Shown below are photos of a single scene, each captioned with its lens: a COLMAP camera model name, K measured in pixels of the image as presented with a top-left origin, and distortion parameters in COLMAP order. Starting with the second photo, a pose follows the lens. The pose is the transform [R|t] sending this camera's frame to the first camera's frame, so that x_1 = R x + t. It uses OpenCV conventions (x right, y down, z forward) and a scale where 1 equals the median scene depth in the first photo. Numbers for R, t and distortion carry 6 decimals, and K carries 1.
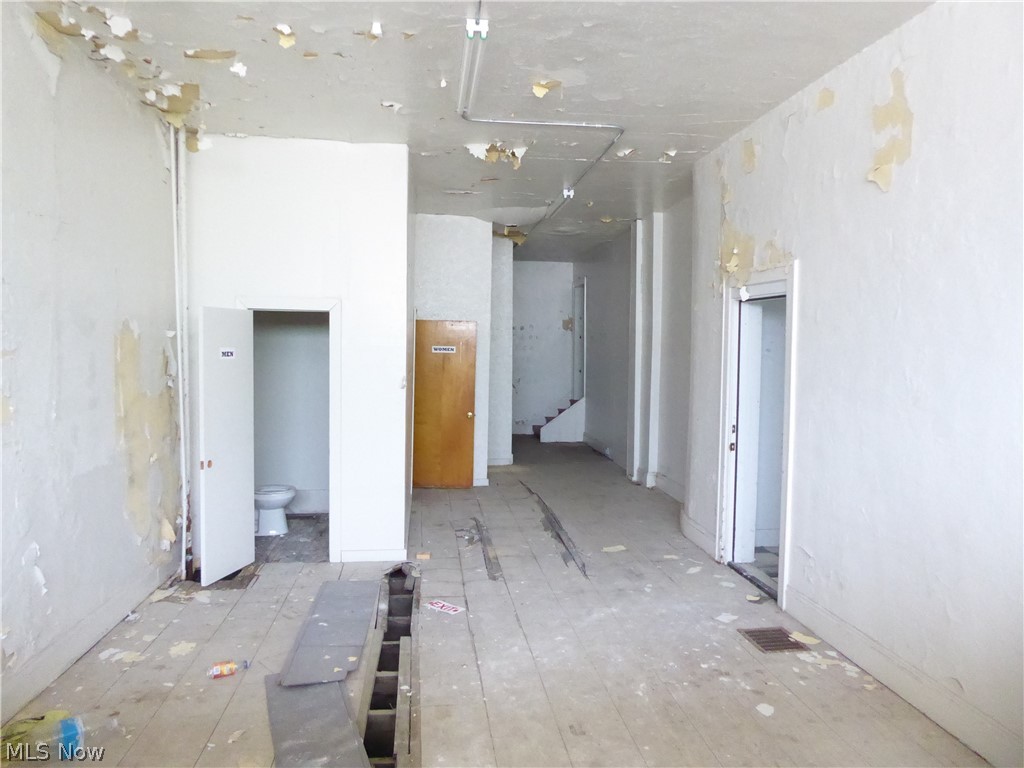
lens RADIAL K [[747.6, 0, 510.8], [0, 747.6, 384.7], [0, 0, 1]] dist [0.006724, -0.005529]
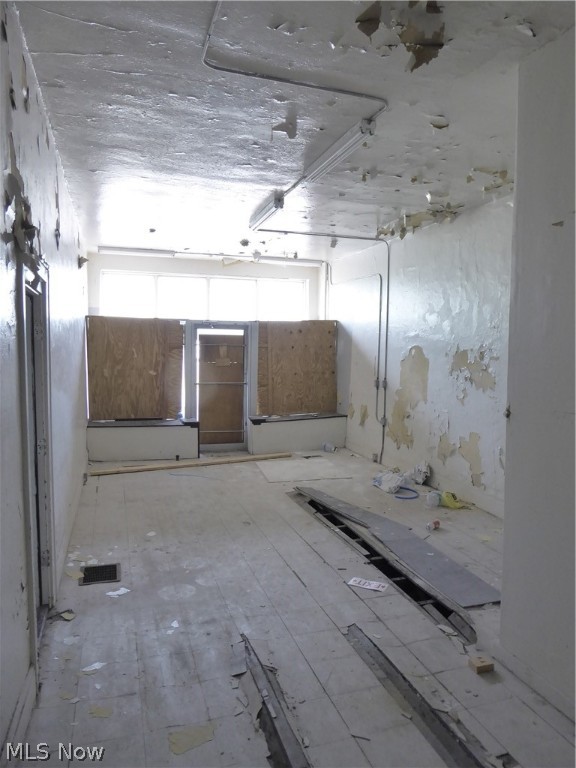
lens RADIAL K [[560.7, 0, 288.1], [0, 560.7, 384.5], [0, 0, 1]] dist [0.006724, -0.005529]
pose [[-0.982328, -0.005198, -0.187094, 0.224696], [-0.029037, 0.991744, 0.124903, -0.126772], [0.184900, 0.128129, -0.974369, 2.079548]]
